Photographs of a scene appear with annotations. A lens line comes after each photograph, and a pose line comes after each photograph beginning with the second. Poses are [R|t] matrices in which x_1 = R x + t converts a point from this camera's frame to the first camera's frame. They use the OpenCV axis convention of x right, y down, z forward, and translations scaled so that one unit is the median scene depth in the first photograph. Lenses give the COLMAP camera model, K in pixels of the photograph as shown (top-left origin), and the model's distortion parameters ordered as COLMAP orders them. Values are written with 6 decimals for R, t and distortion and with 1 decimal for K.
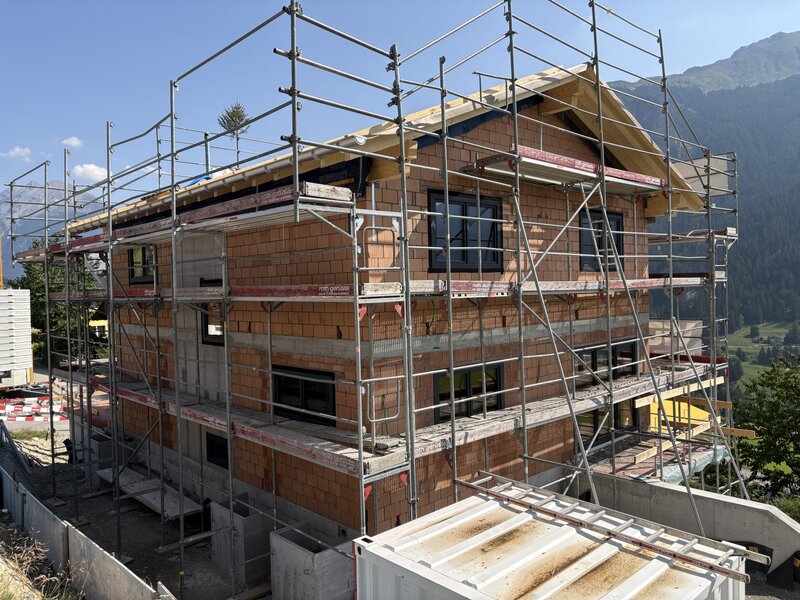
lens RADIAL K [[602.0, 0, 399.1], [0, 602.0, 303.9], [0, 0, 1]] dist [0.044213, -0.043967]
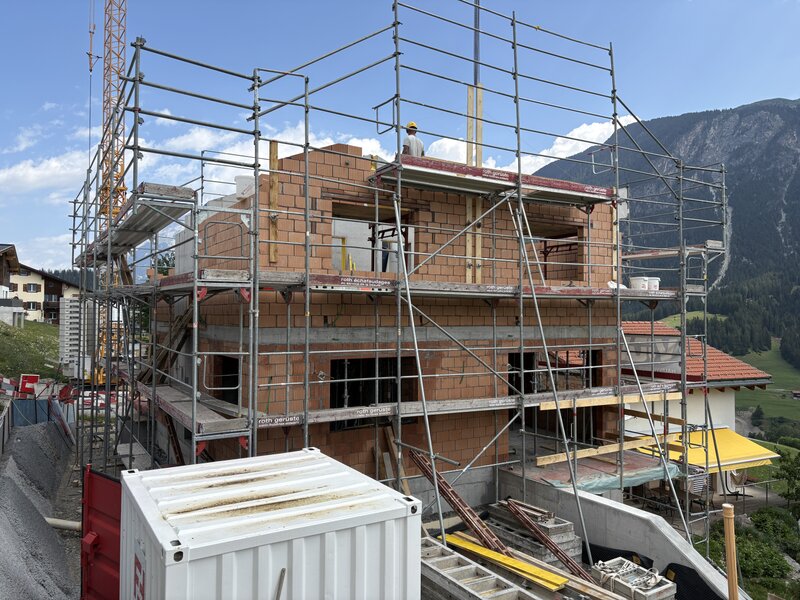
lens RADIAL K [[602.0, 0, 399.7], [0, 602.0, 305.1], [0, 0, 1]] dist [0.044213, -0.043967]
pose [[0.978214, 0.029358, -0.205511, 0.402907], [-0.037814, 0.998587, -0.037342, 0.047172], [0.204125, 0.044300, 0.977942, -0.052262]]
